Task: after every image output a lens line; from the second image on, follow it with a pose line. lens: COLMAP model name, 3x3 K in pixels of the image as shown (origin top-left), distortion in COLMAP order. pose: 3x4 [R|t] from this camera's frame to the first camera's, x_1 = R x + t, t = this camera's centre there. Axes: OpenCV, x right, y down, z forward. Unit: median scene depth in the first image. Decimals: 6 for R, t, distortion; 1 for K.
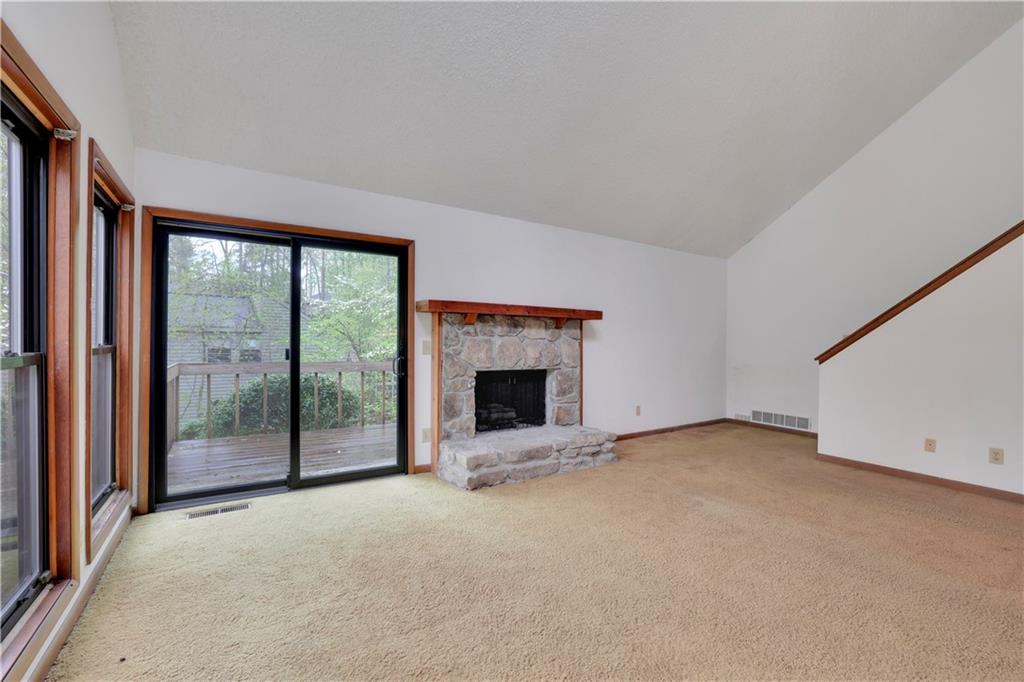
lens RADIAL K [[442.3, 0, 508.5], [0, 442.3, 340.7], [0, 0, 1]] dist [-0.026722, 0.000519]
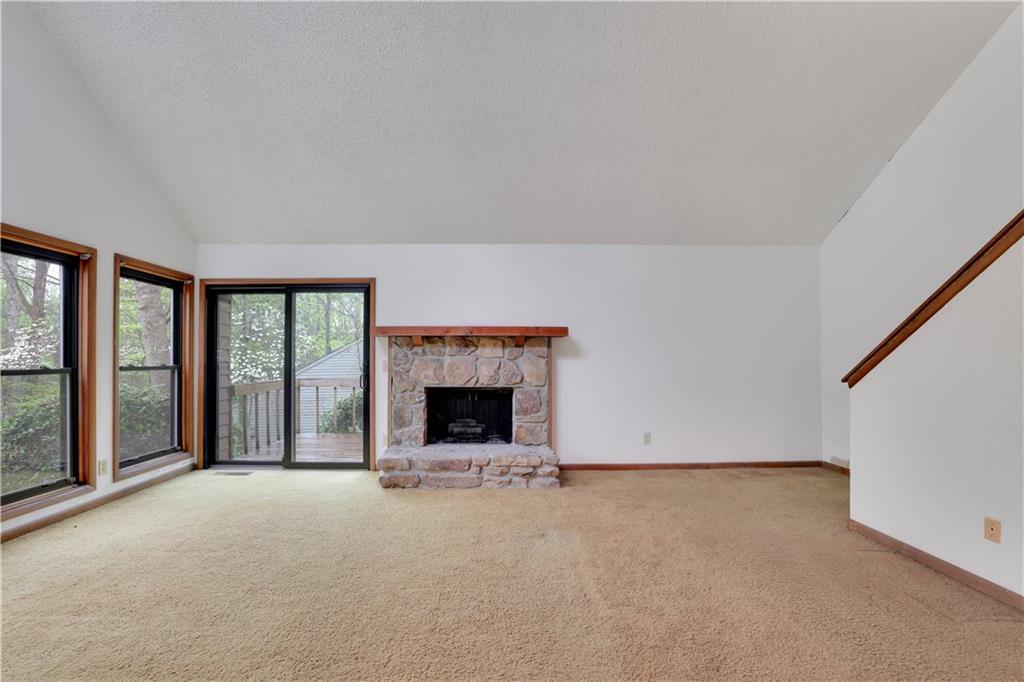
lens RADIAL K [[442.3, 0, 496.8], [0, 442.3, 360.5], [0, 0, 1]] dist [-0.026722, 0.000519]
pose [[0.843968, -0.013220, -0.536230, 0.688528], [0.009520, 0.999908, -0.009669, 0.013715], [0.536309, 0.003056, 0.844016, 0.151253]]
